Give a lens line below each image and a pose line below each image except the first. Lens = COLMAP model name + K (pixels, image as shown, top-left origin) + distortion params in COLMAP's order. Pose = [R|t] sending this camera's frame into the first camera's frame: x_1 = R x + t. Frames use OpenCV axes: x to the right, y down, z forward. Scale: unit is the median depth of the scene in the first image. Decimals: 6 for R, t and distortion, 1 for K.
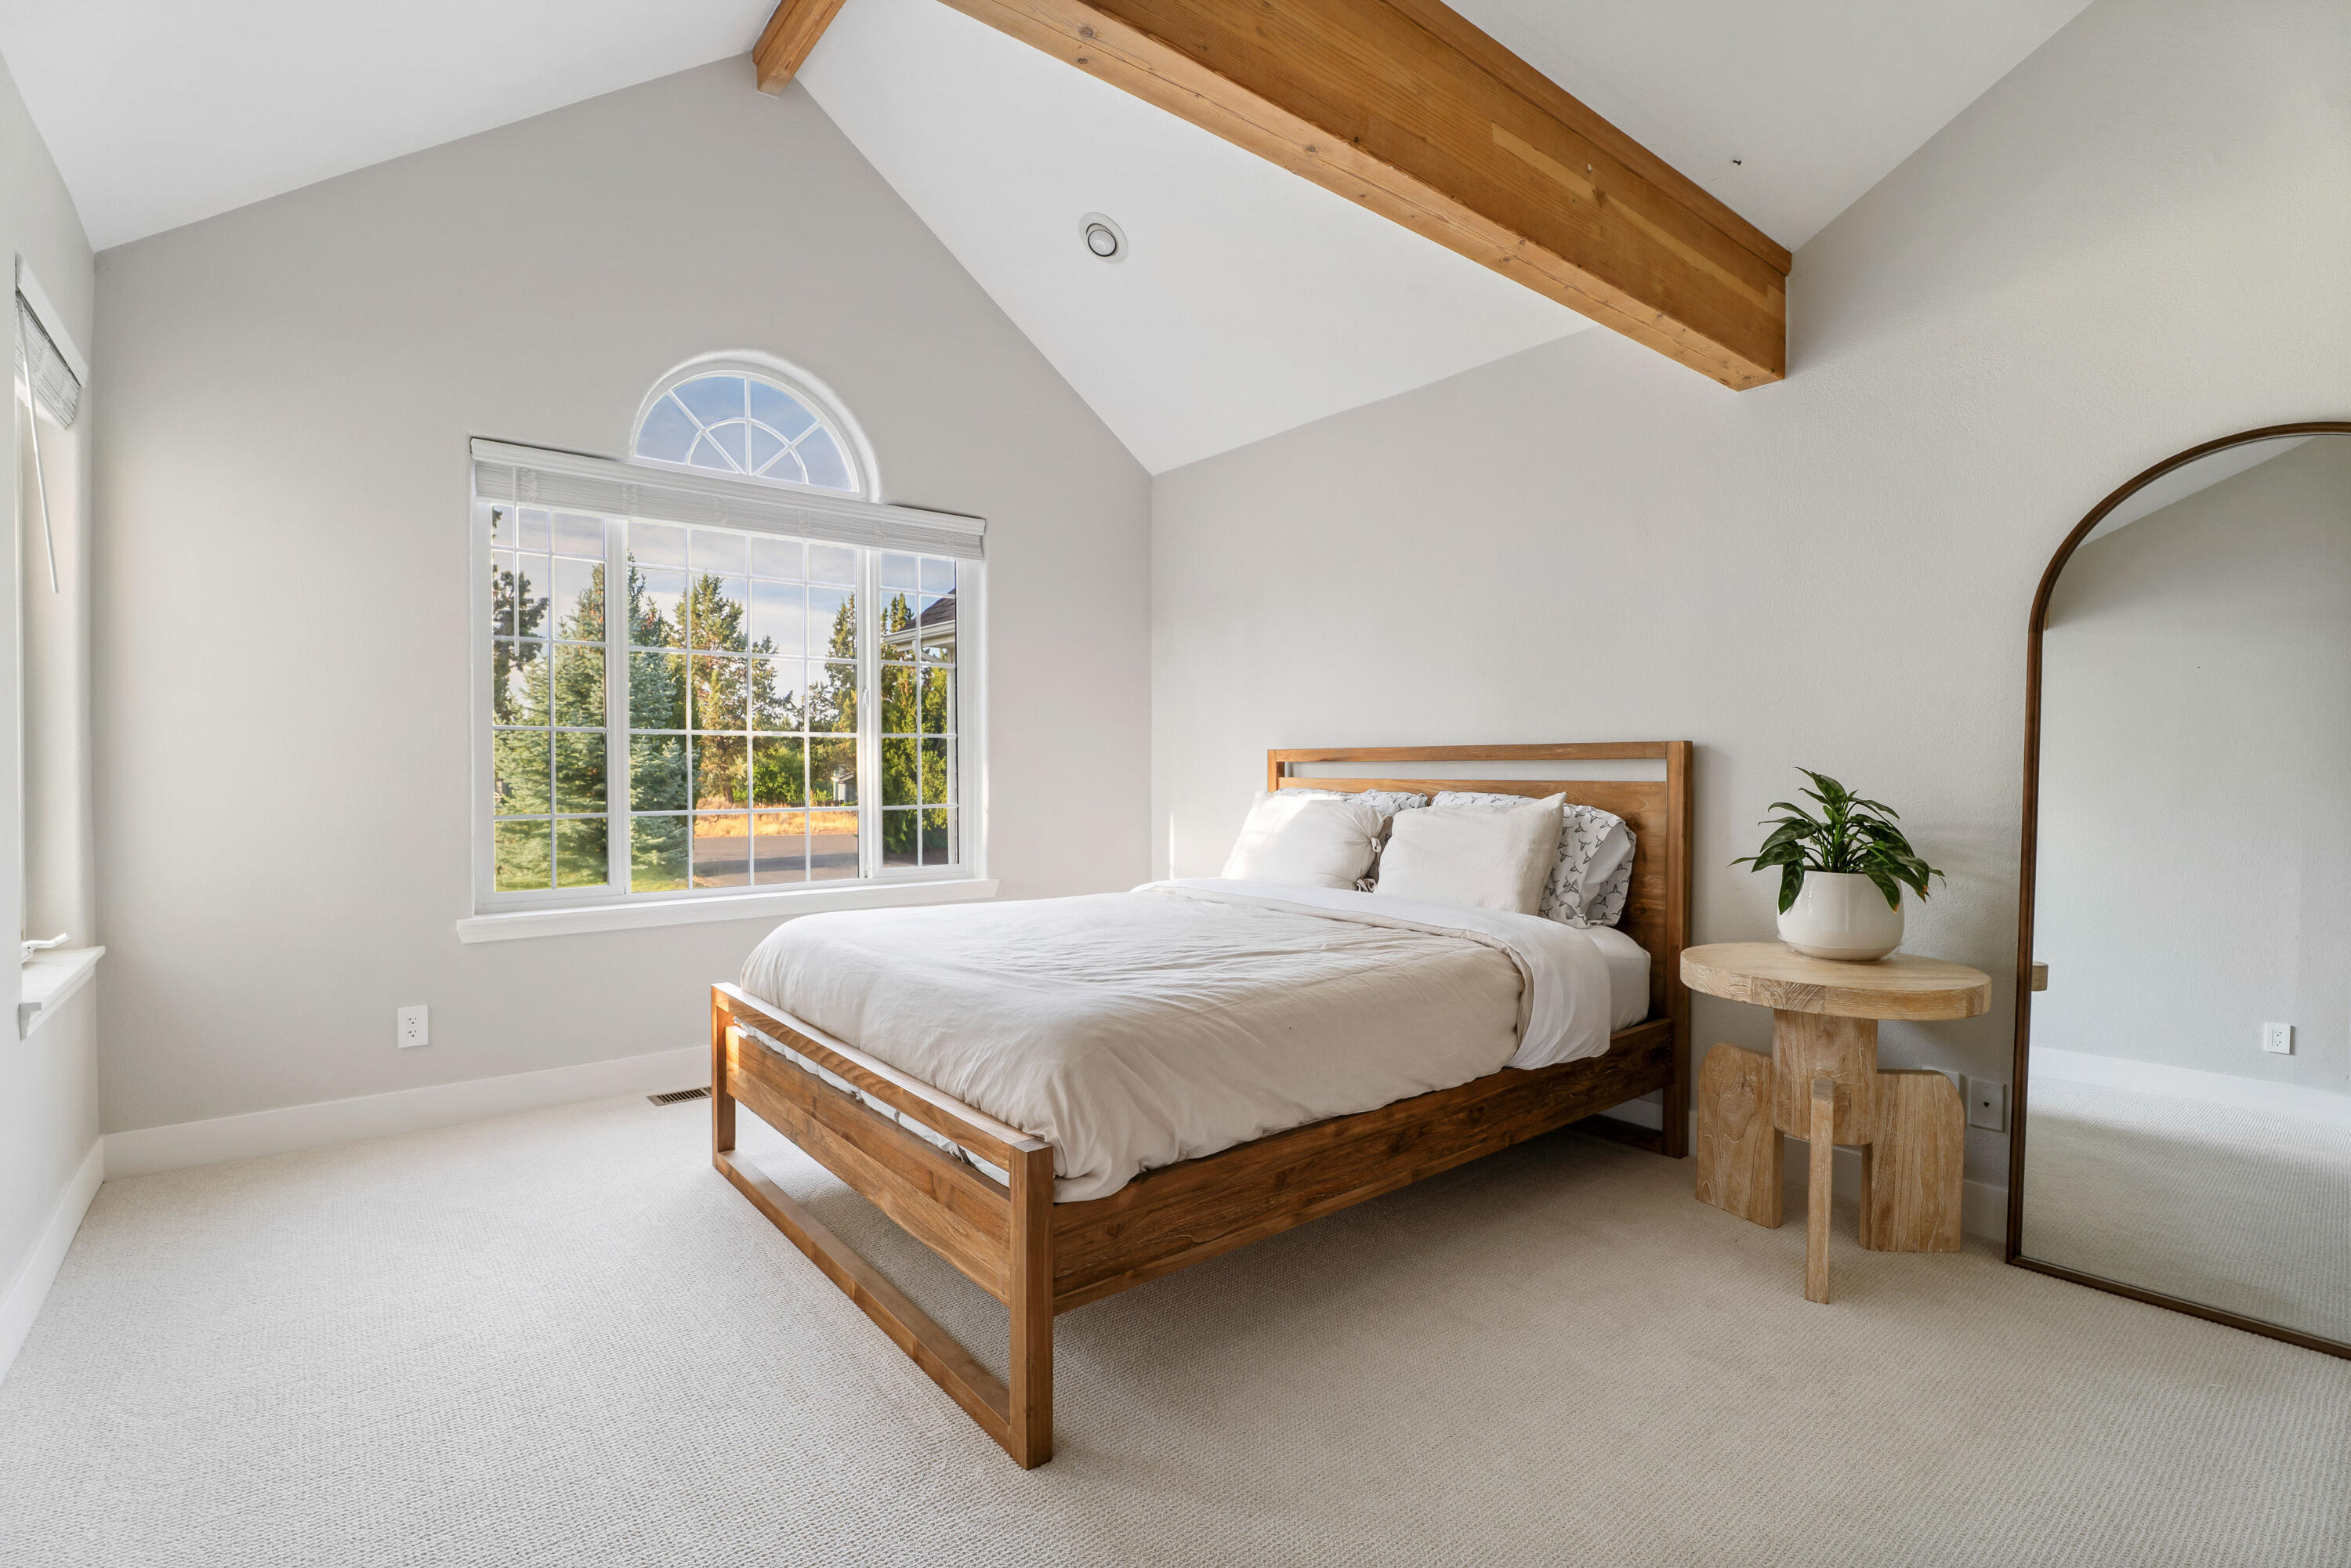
lens RADIAL K [[1065.5, 0, 1175.5], [0, 1065.5, 784.0], [0, 0, 1]] dist [0.000116, 0.000002]
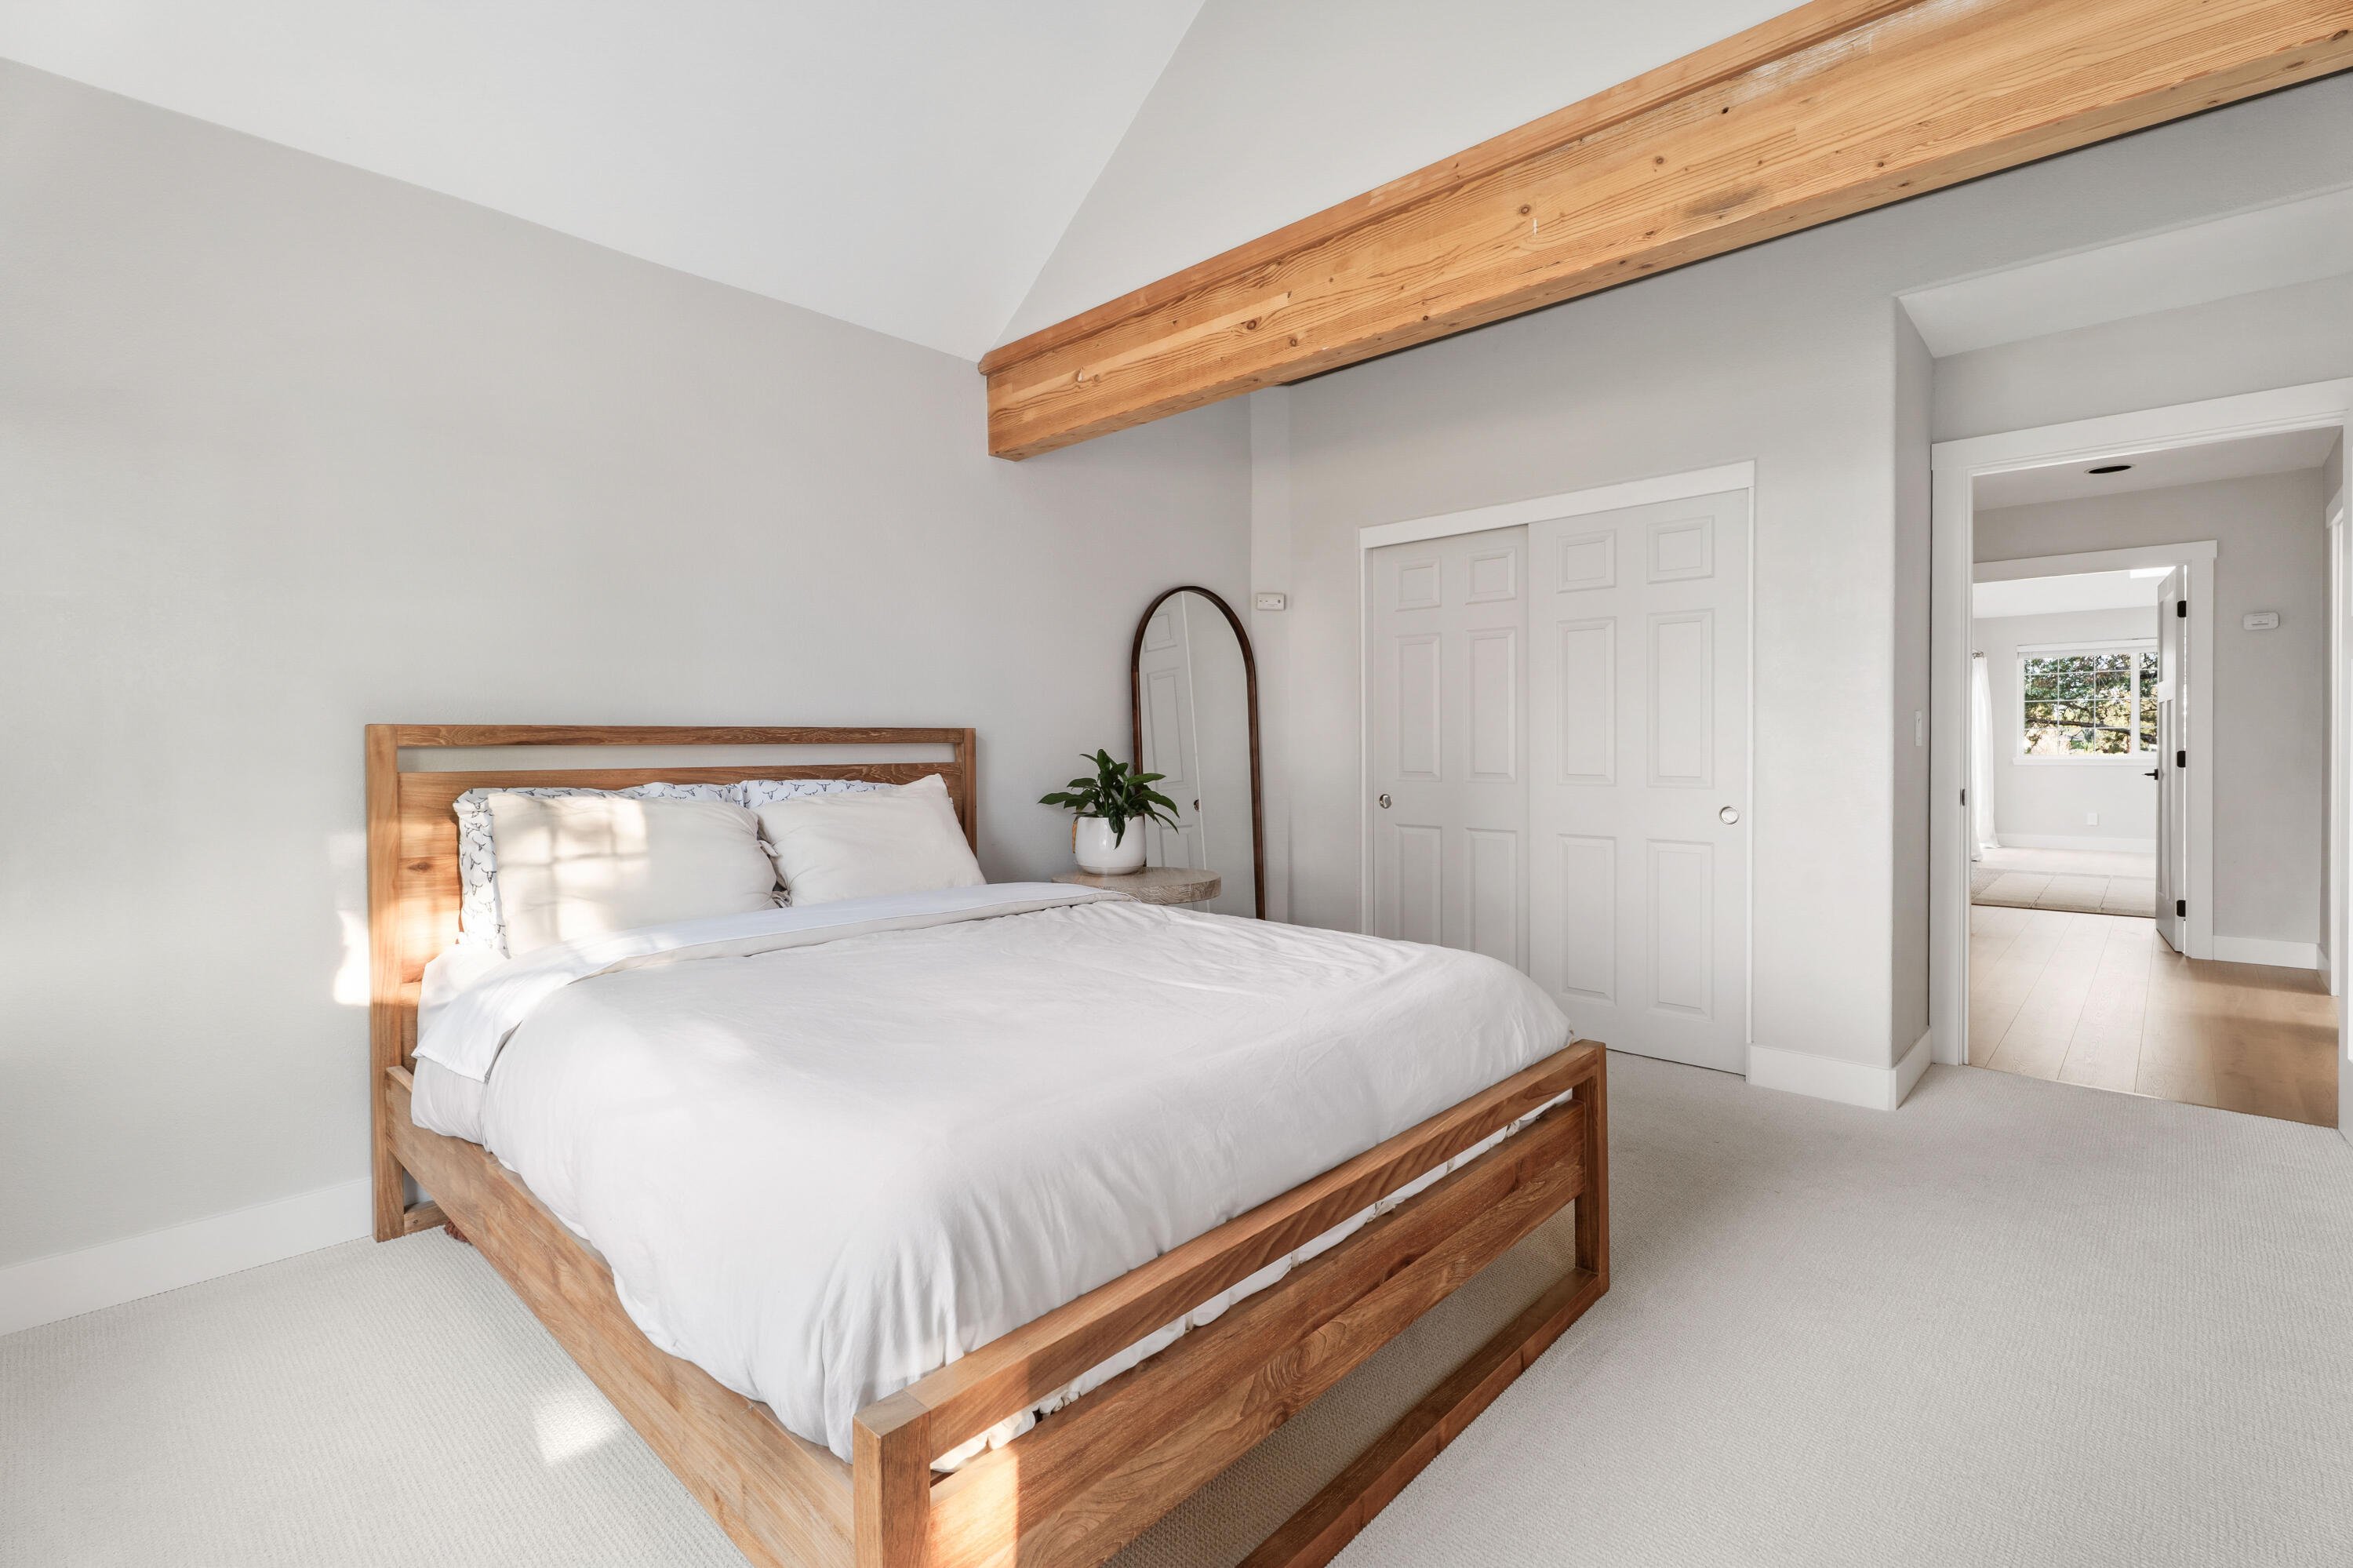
lens RADIAL K [[1060.9, 0, 1176.5], [0, 1060.9, 784.0], [0, 0, 1]] dist [0.000631, 0.000005]
pose [[-0.130388, -0.030391, 0.990997, -0.662061], [0.038011, 0.998642, 0.035626, -0.009358], [-0.990734, 0.042314, -0.129056, 0.840200]]
